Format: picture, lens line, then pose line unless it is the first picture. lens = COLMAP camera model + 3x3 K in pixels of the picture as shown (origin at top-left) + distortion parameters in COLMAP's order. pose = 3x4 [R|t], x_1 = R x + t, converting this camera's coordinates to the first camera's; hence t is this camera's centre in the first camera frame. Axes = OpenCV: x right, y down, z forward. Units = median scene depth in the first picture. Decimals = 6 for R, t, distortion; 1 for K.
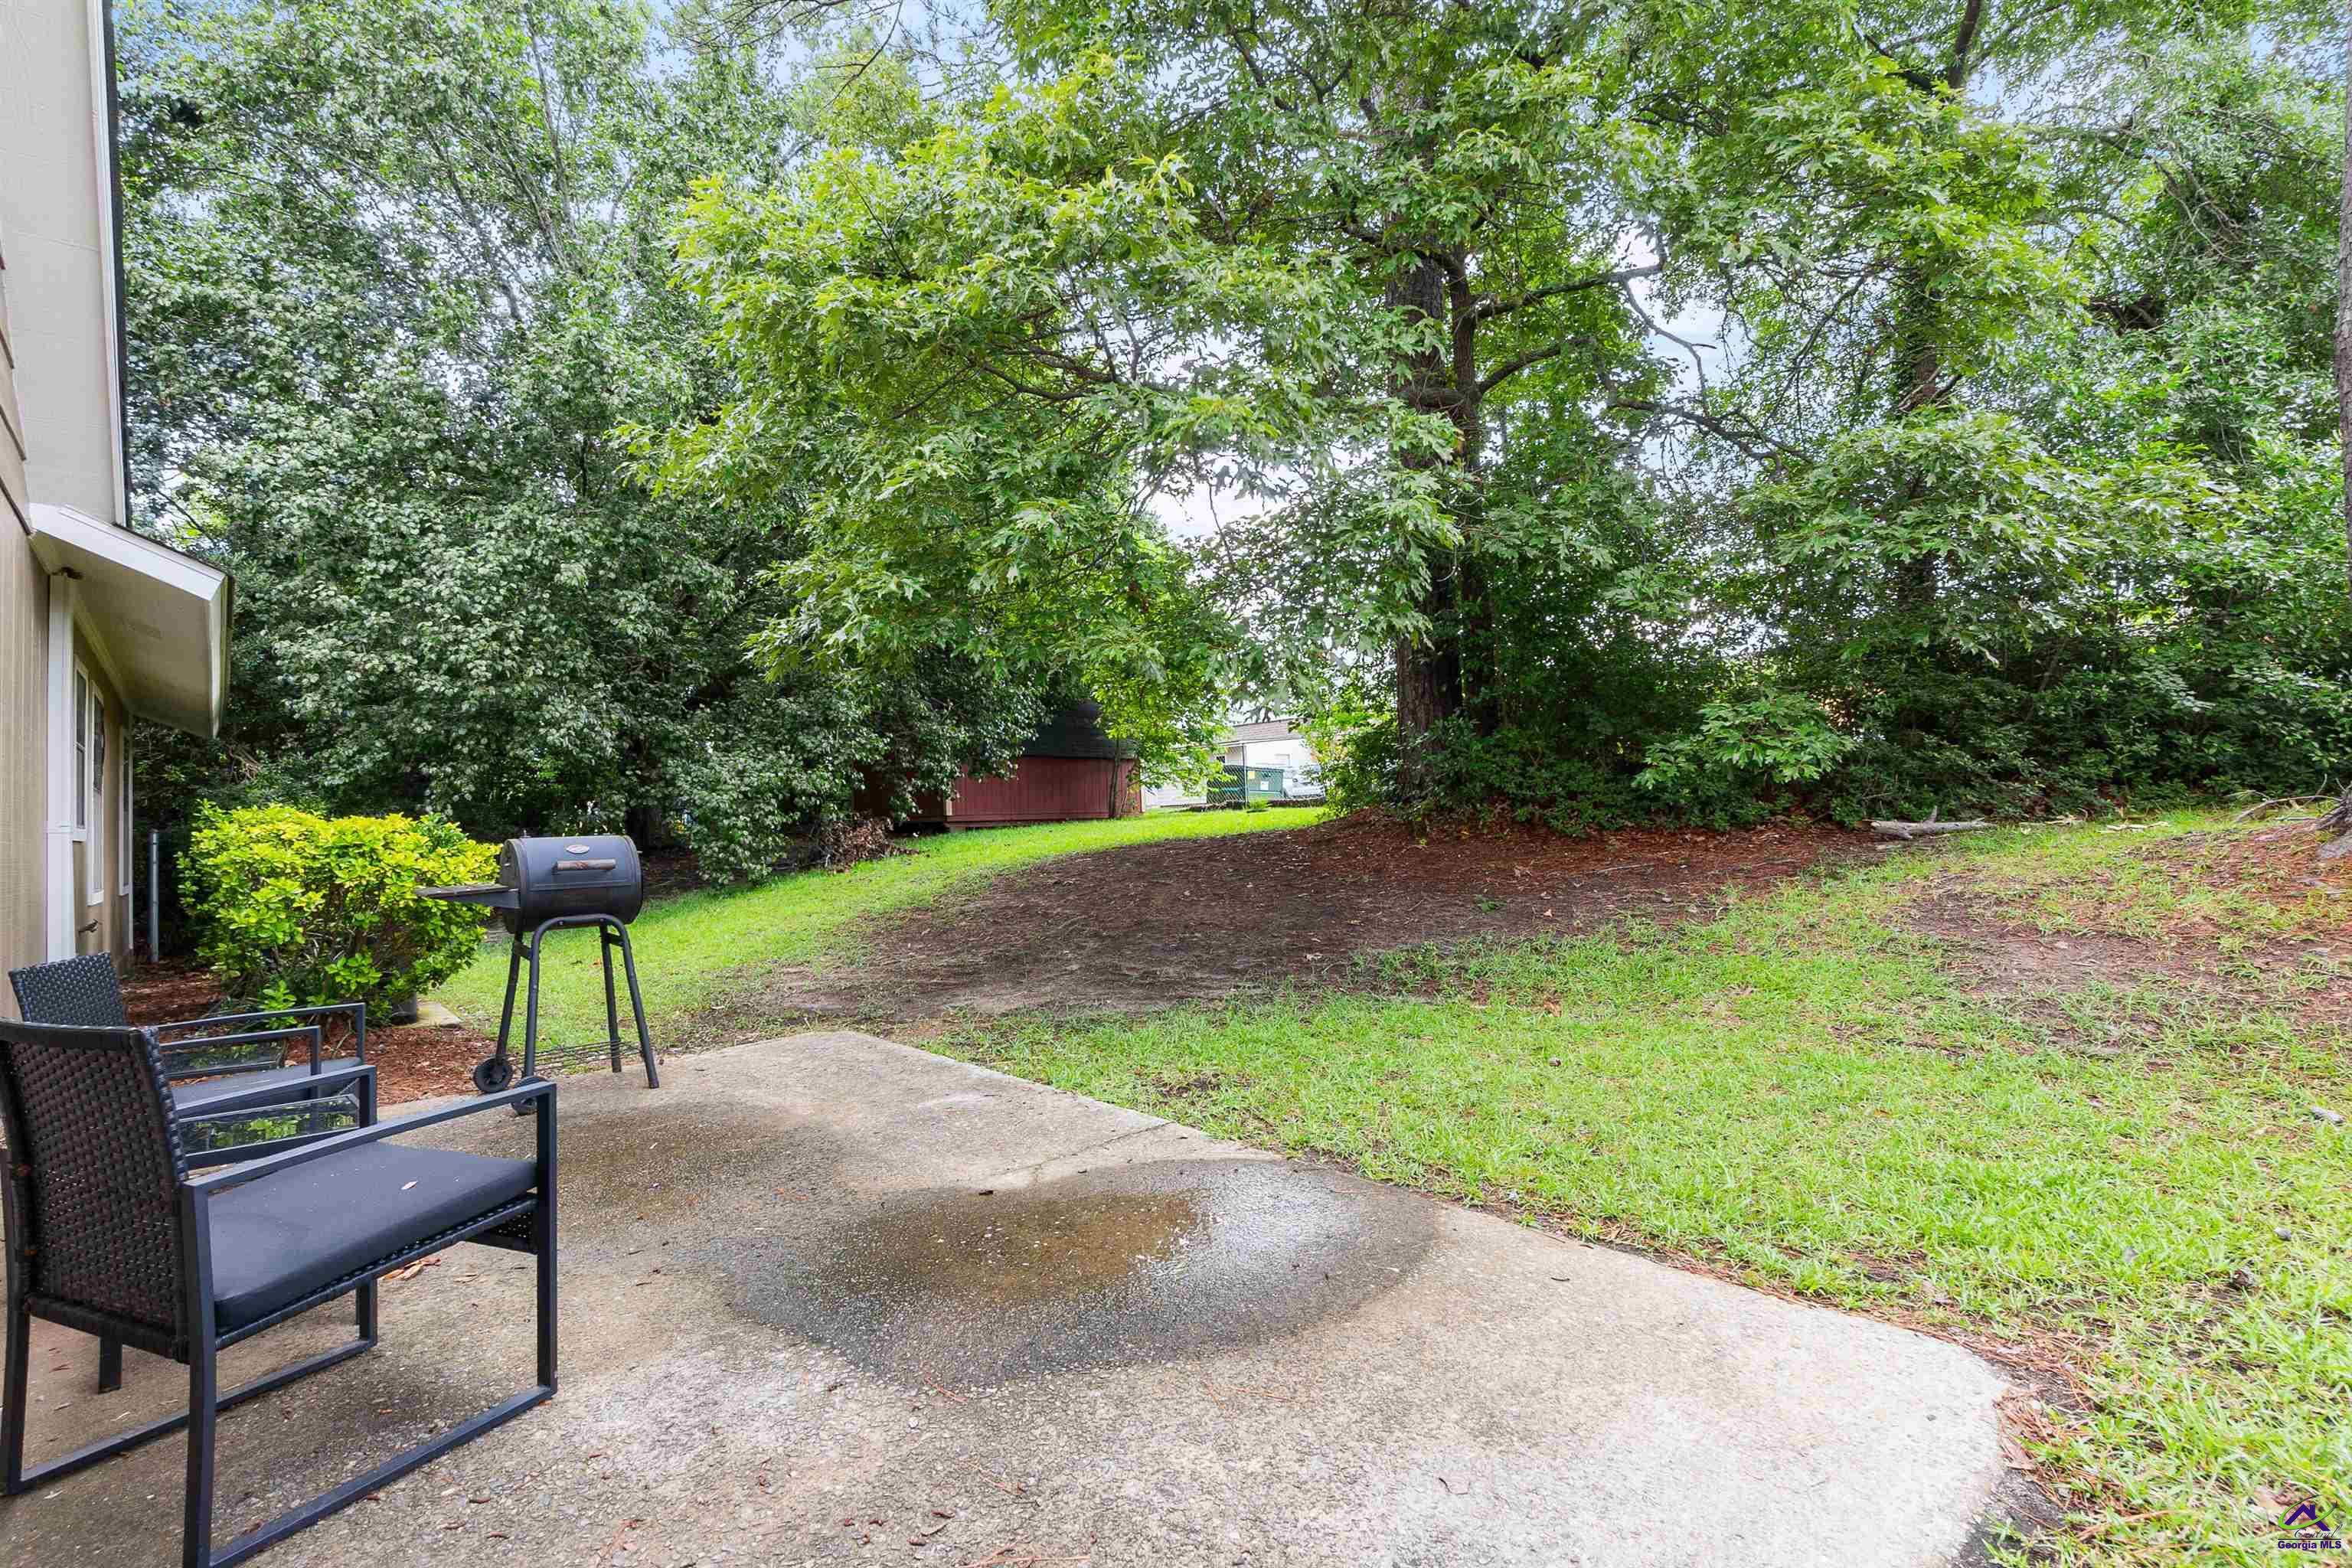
lens RADIAL K [[1024.3, 0, 1110.8], [0, 1024.3, 786.1], [0, 0, 1]] dist [-0.008538, 0.002153]
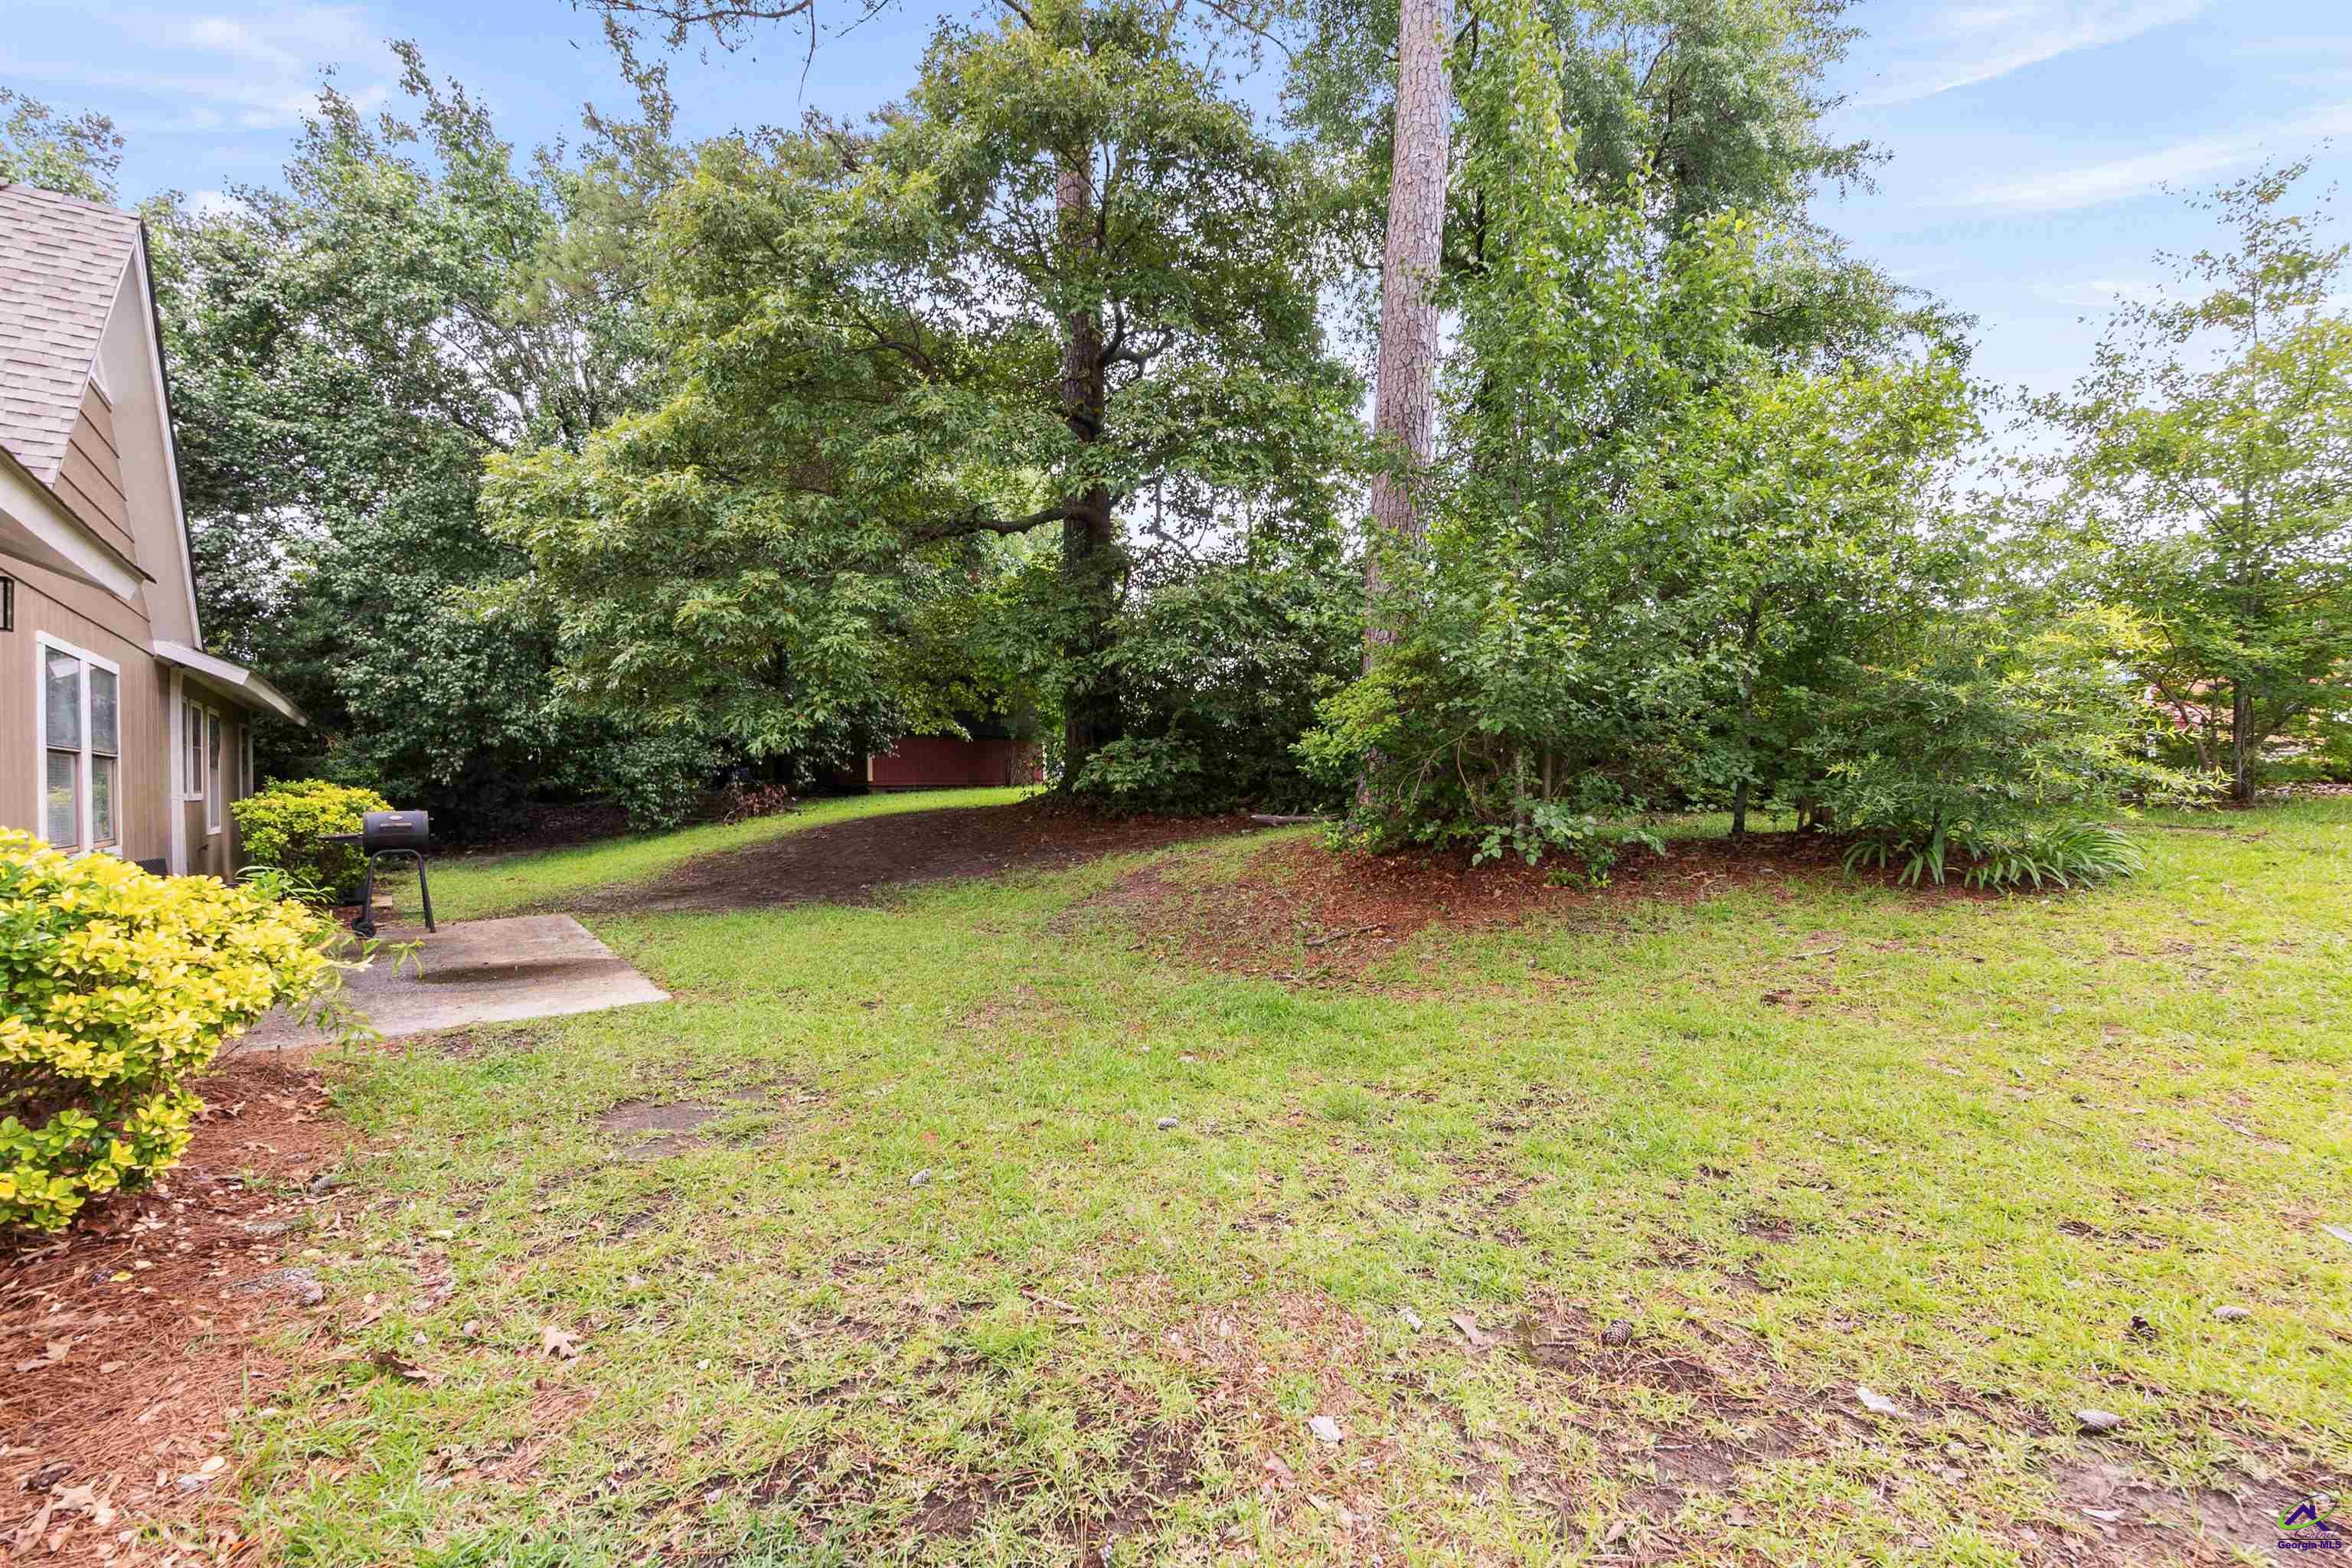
lens RADIAL K [[1024.3, 0, 1182.1], [0, 1024.3, 772.4], [0, 0, 1]] dist [-0.008538, 0.002153]
pose [[0.997160, 0.022721, -0.071808, 0.567947], [-0.020119, 0.999122, 0.036755, -0.064254], [0.072580, -0.035206, 0.996741, -0.444559]]
